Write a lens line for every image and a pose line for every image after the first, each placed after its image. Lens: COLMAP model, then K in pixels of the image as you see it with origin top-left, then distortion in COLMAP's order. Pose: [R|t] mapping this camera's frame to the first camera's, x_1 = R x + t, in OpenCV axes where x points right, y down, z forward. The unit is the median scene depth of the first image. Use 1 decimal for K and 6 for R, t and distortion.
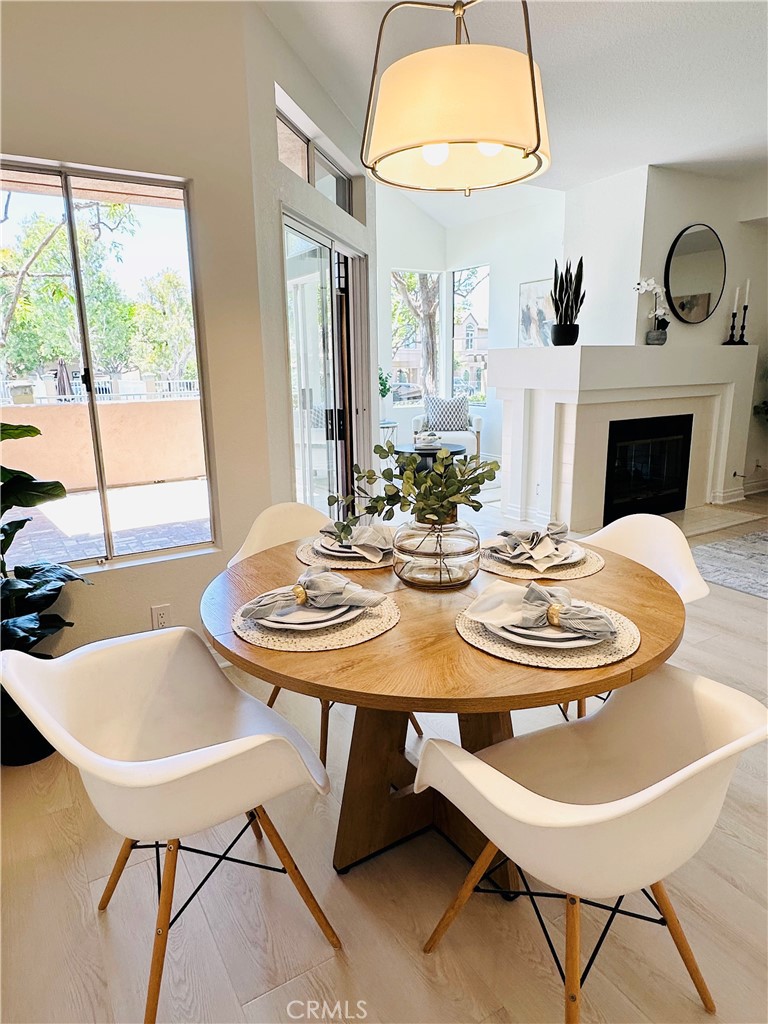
lens RADIAL K [[631.3, 0, 382.8], [0, 631.3, 511.8], [0, 0, 1]] dist [-0.001699, 0.000417]
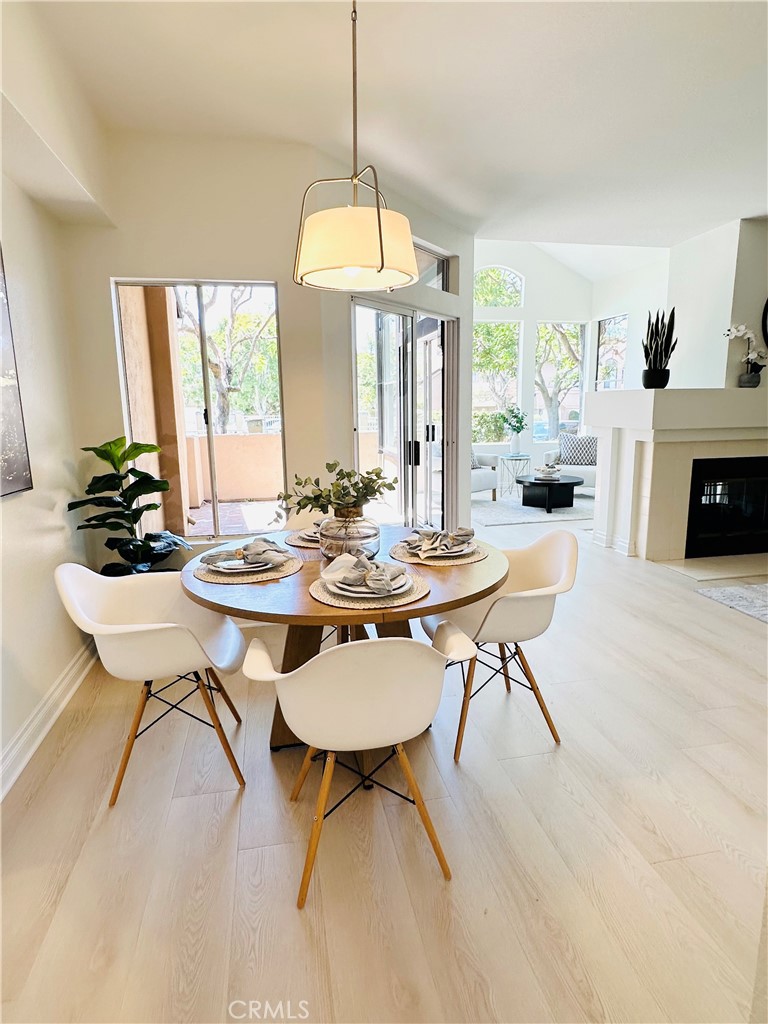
lens RADIAL K [[567.3, 0, 385.5], [0, 567.3, 511.4], [0, 0, 1]] dist [0.002865, -0.000812]
pose [[0.942251, 0.064314, -0.328675, 0.195579], [-0.077722, 0.996587, -0.027808, 0.011017], [0.325764, 0.051747, 0.944034, -0.065723]]
